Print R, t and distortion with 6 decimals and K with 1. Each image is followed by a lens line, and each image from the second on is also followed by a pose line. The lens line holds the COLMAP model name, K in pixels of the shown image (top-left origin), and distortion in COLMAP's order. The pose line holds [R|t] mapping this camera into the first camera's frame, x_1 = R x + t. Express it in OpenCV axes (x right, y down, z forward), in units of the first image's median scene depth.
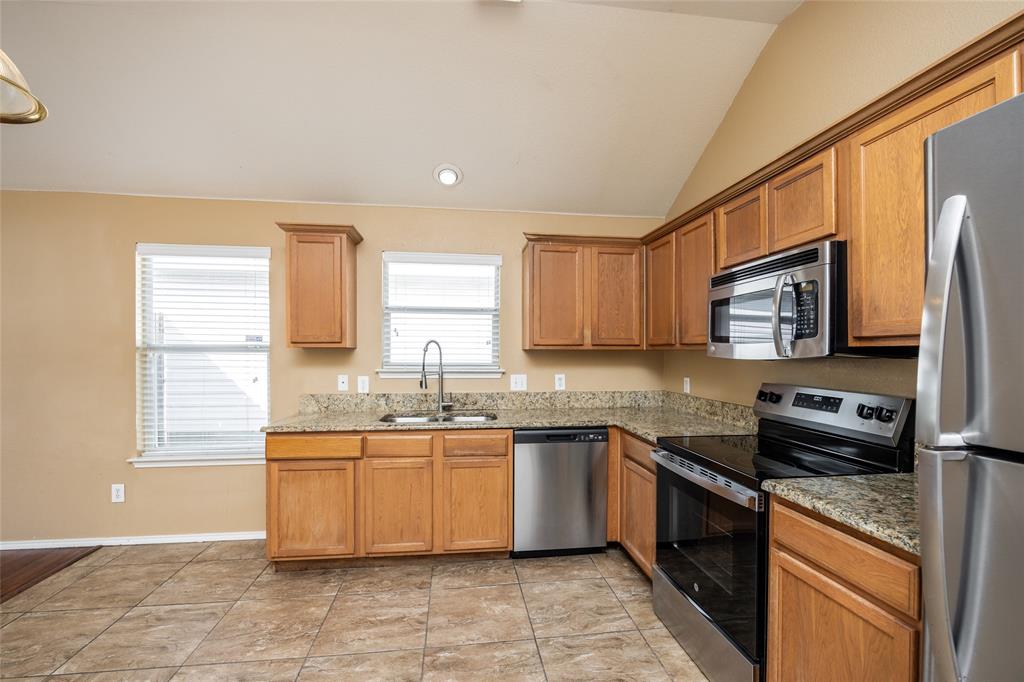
lens RADIAL K [[454.0, 0, 511.0], [0, 454.0, 353.1], [0, 0, 1]] dist [-0.010169, 0.002186]
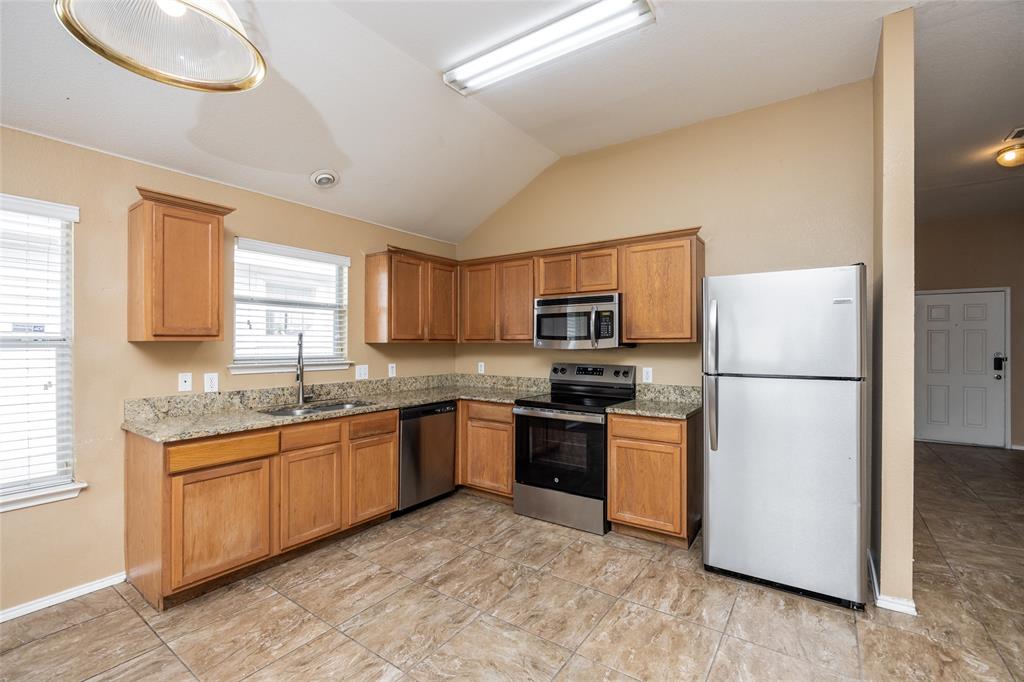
lens RADIAL K [[454.0, 0, 516.8], [0, 454.0, 339.4], [0, 0, 1]] dist [-0.010169, 0.002186]
pose [[0.670594, 0.004192, 0.741813, -0.696857], [0.002395, 0.999967, -0.007816, -0.008094], [-0.741821, 0.007018, 0.670561, -0.045422]]
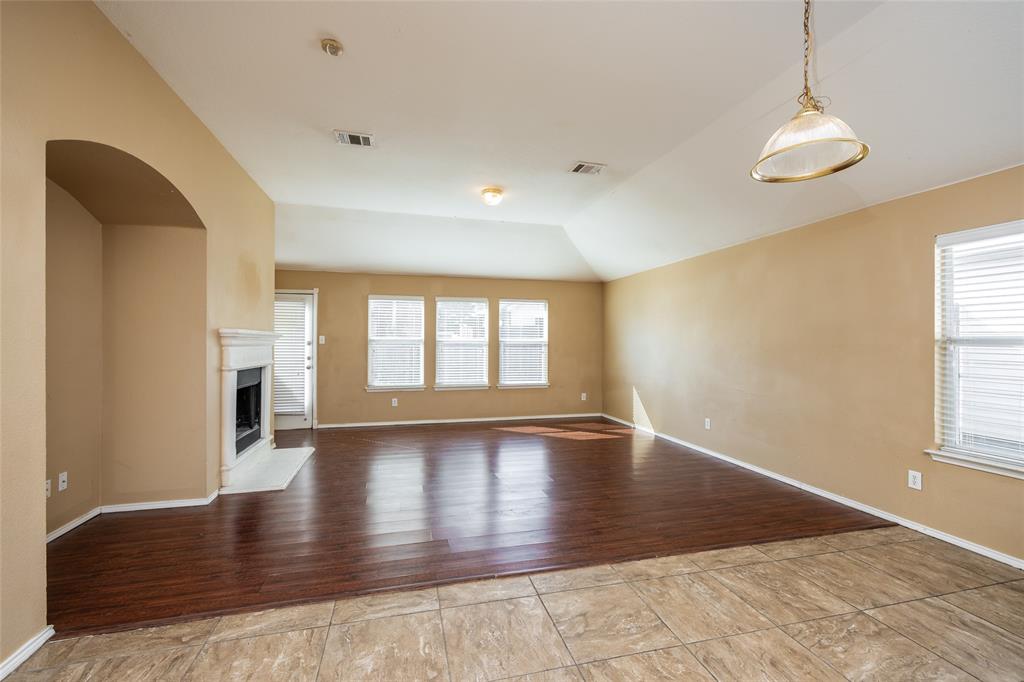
lens RADIAL K [[432.3, 0, 507.7], [0, 432.3, 342.8], [0, 0, 1]] dist [-0.003127, 0.000101]
pose [[0.113747, 0.000075, -0.993510, 0.013737], [-0.007199, 0.999974, -0.000748, 0.000948], [0.993484, 0.007238, 0.113745, -0.058515]]
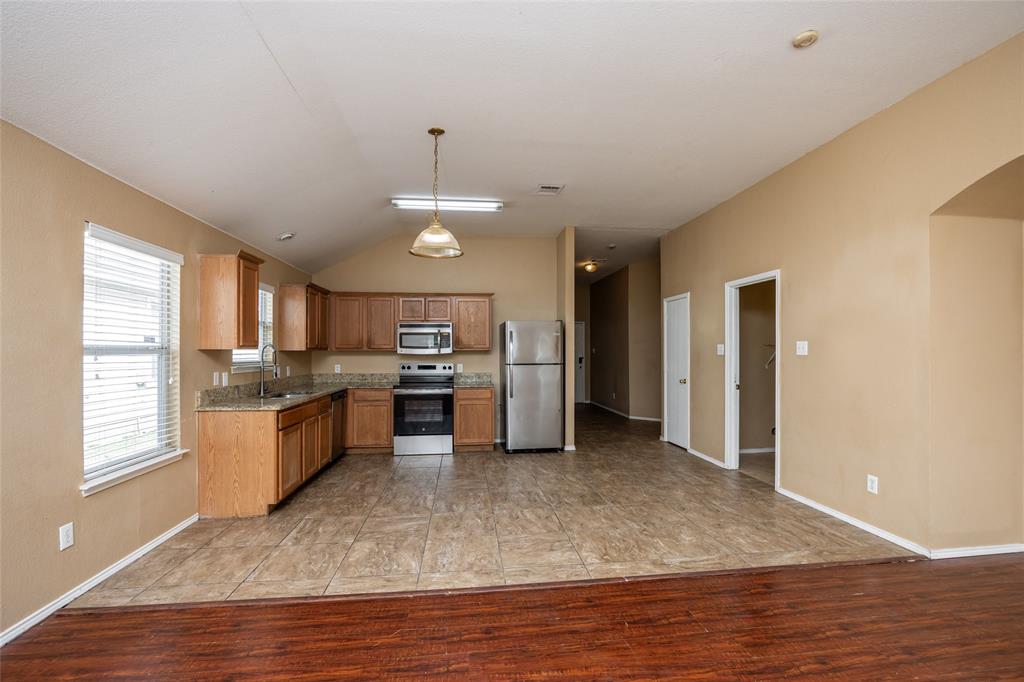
lens RADIAL K [[454.0, 0, 521.4], [0, 454.0, 351.0], [0, 0, 1]] dist [-0.010169, 0.002186]
pose [[-0.004165, -0.001283, 0.999991, -1.857769], [0.004433, 0.999989, 0.001301, -0.006016], [-0.999982, 0.004438, -0.004159, 0.246032]]
